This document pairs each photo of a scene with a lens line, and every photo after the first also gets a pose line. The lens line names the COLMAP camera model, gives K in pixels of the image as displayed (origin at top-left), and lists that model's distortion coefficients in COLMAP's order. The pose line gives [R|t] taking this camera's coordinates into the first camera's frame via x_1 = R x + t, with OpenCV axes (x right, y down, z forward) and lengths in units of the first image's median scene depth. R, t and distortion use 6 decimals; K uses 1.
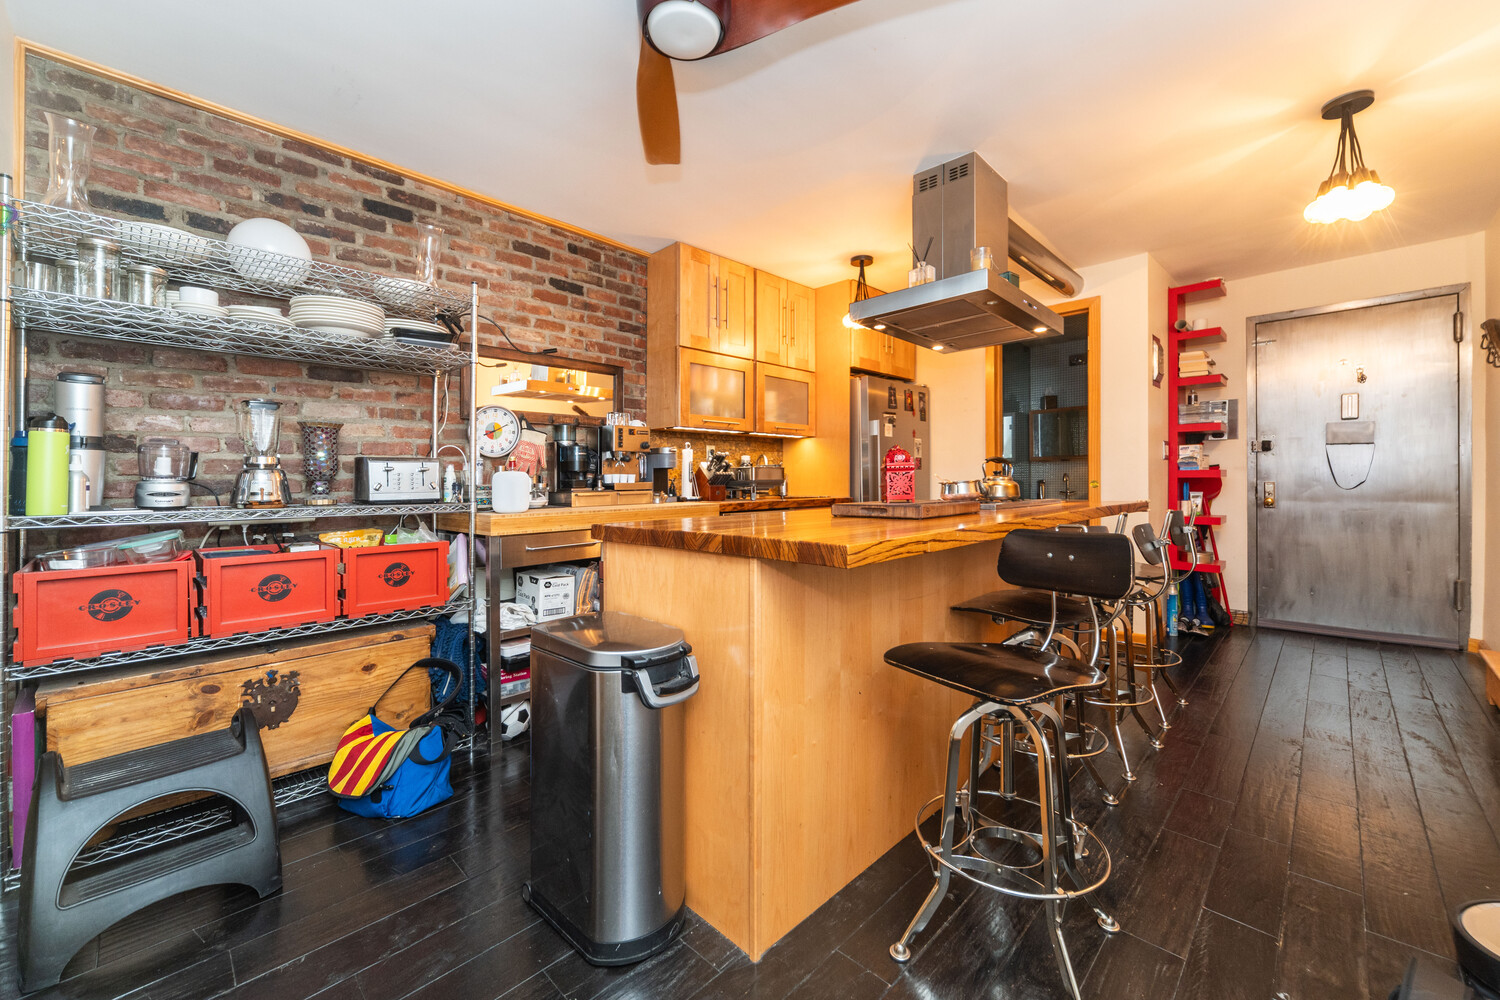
lens RADIAL K [[602.7, 0, 746.8], [0, 602.7, 481.7], [0, 0, 1]] dist [0.000270, 0.000056]
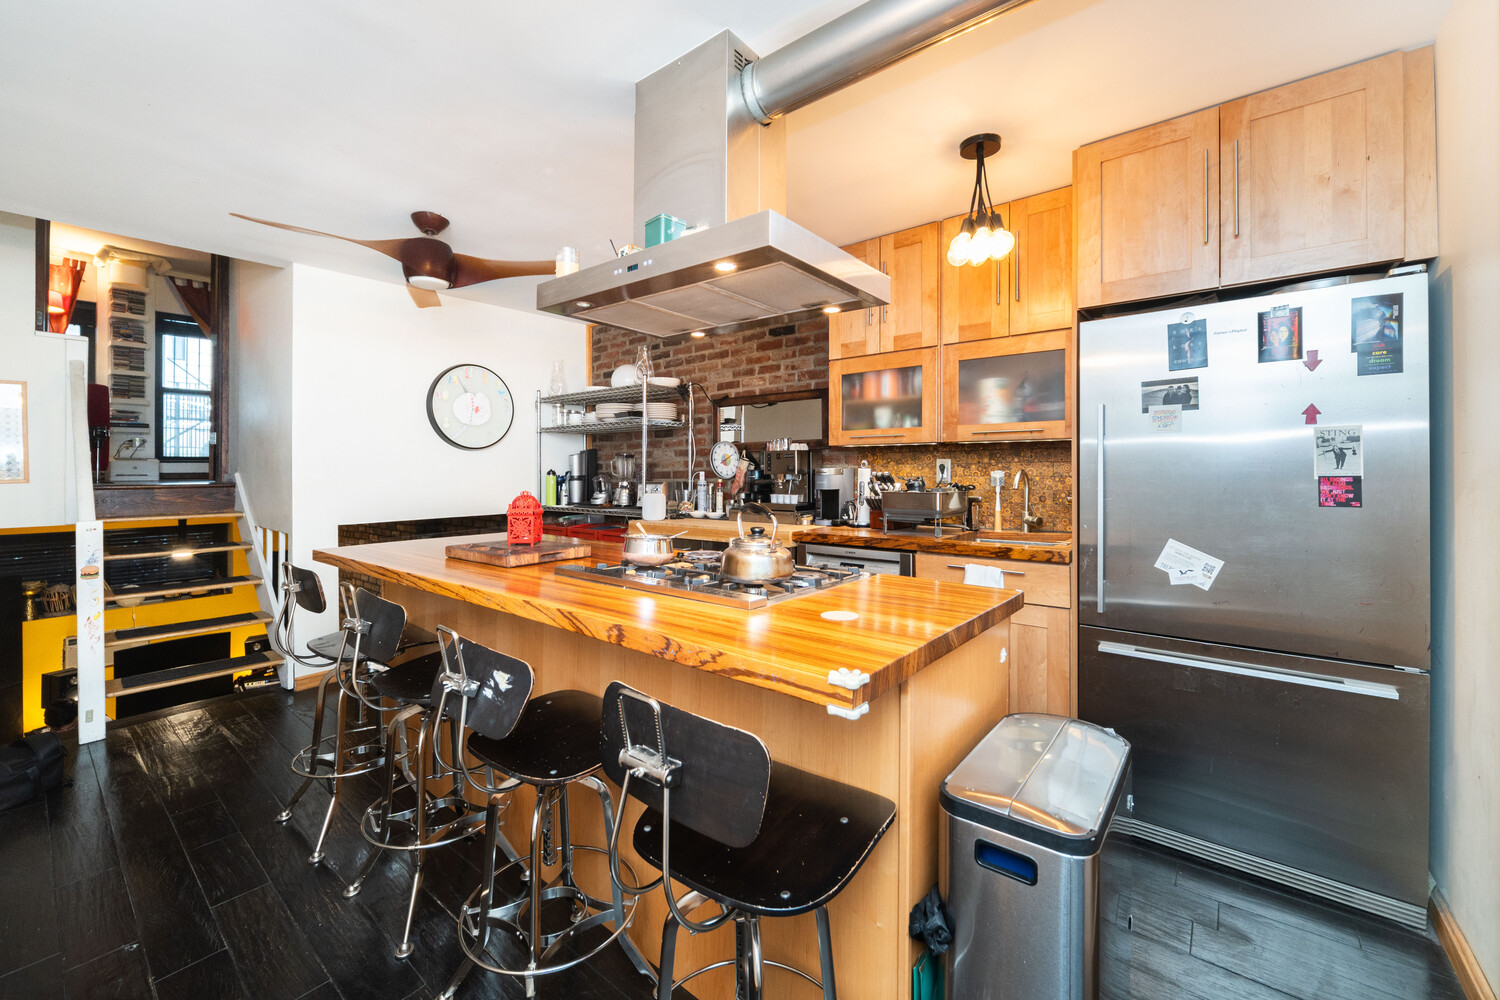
lens RADIAL K [[601.3, 0, 747.5], [0, 601.3, 458.3], [0, 0, 1]] dist [0.000542, 0.000223]
pose [[0.082451, -0.001204, -0.996594, 0.852833], [0.004139, 0.999991, -0.000866, -0.075952], [0.996587, -0.004053, 0.082455, 0.832759]]
